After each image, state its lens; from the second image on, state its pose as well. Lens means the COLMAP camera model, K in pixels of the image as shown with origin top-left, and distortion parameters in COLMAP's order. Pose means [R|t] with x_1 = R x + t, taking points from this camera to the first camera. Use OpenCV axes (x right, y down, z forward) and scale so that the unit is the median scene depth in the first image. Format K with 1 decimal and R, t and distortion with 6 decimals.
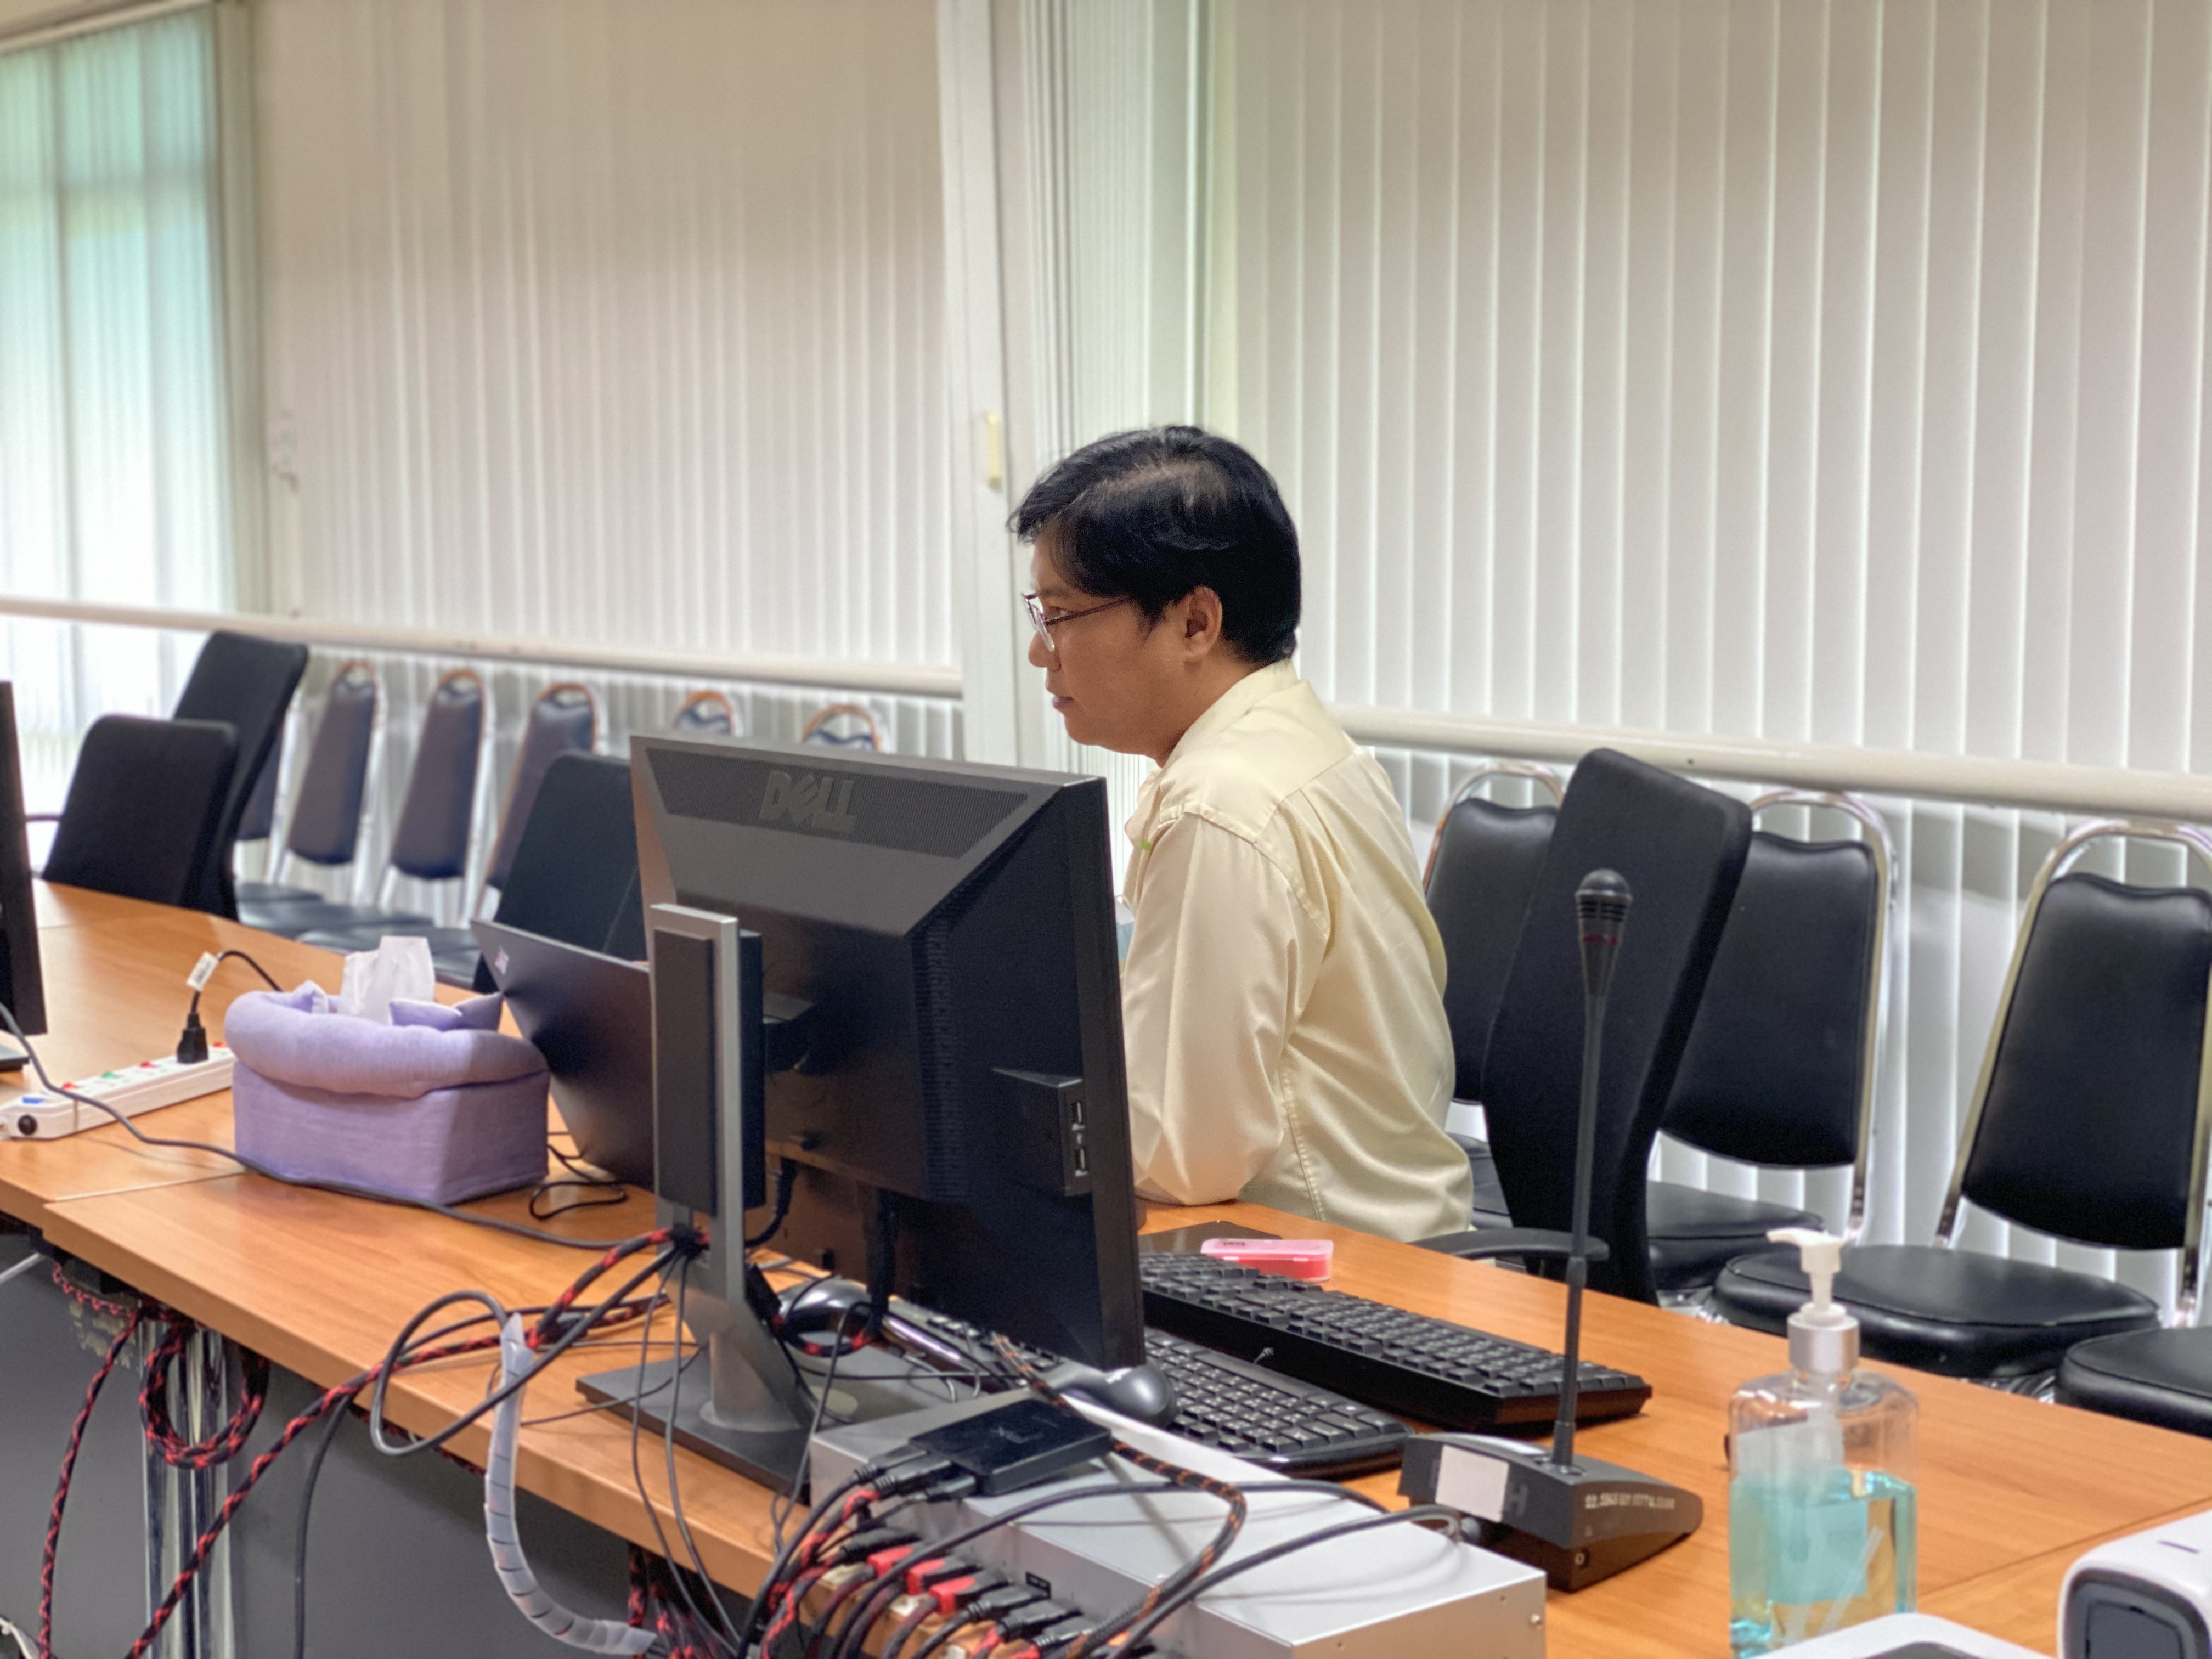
lens RADIAL K [[3365.4, 0, 1102.6], [0, 3365.4, 814.9], [0, 0, 1]] dist [0.126702, -0.088570]
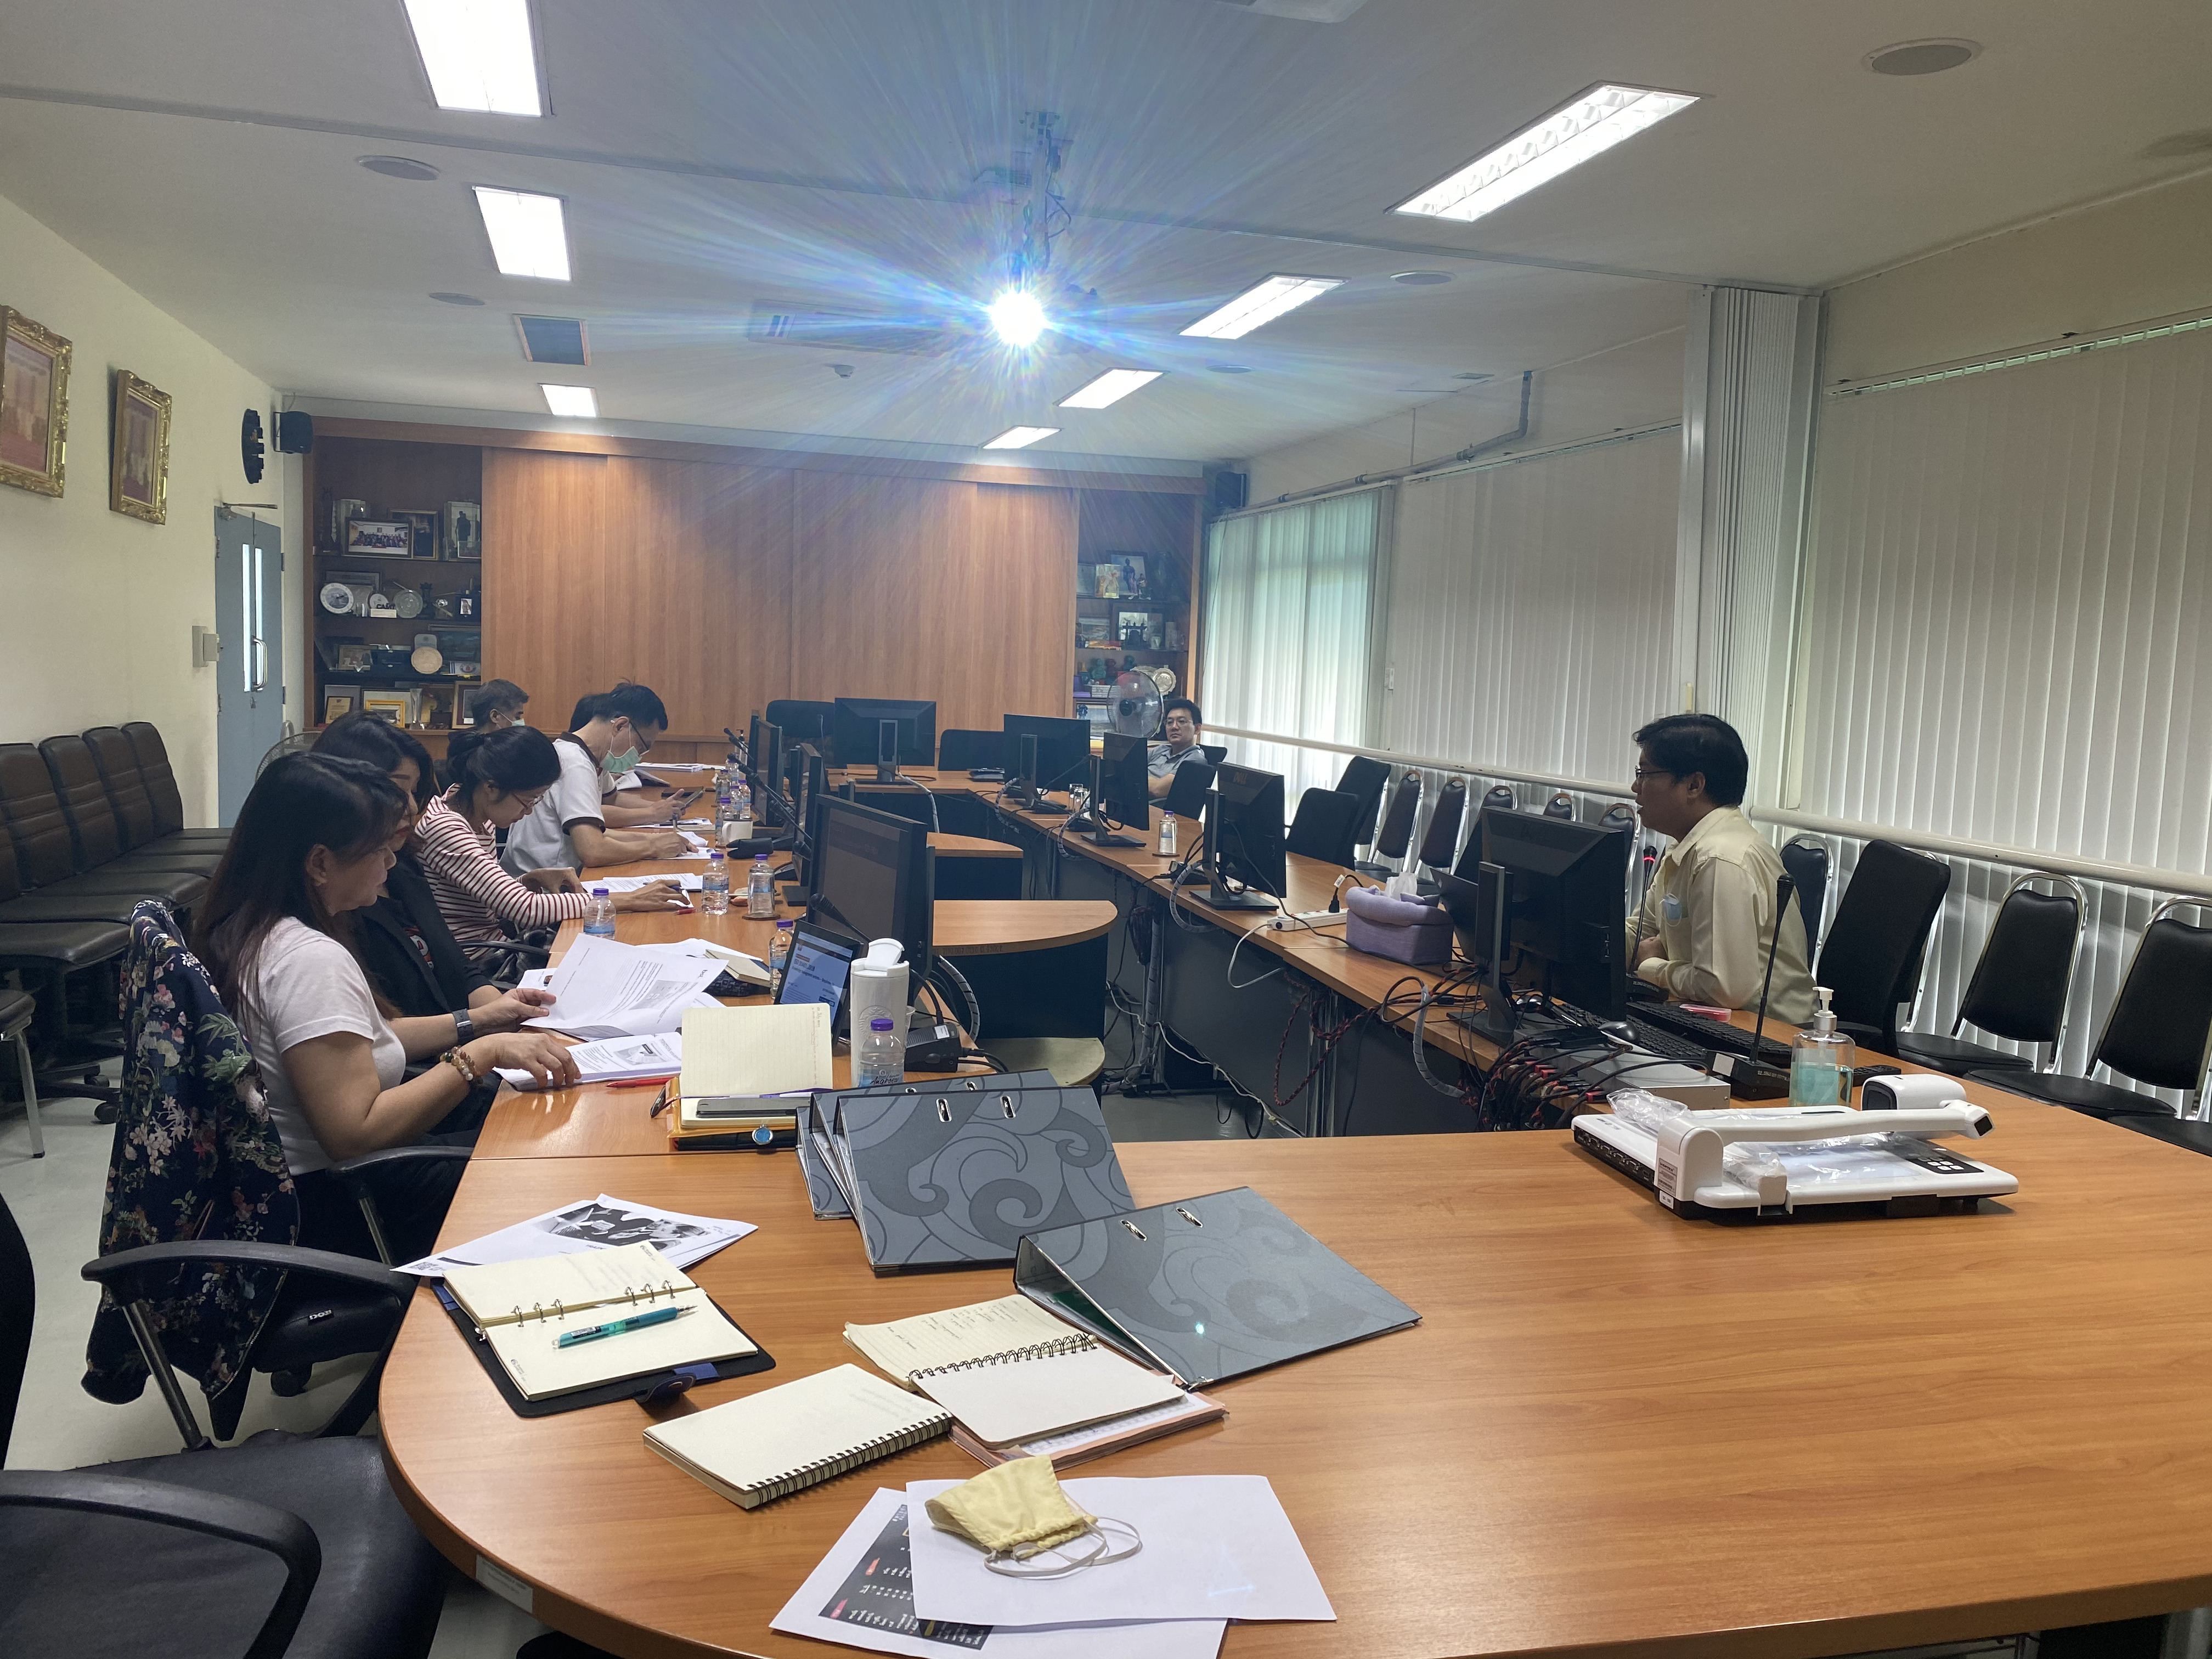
lens RADIAL K [[1711.1, 0, 1106.0], [0, 1711.1, 829.5], [0, 0, 1]] dist [0.009370, 0.001133]
pose [[0.918688, 0.076621, -0.387482, 0.114482], [-0.080259, 0.996751, 0.006809, 0.010204], [0.386745, 0.024843, 0.921852, -0.425915]]
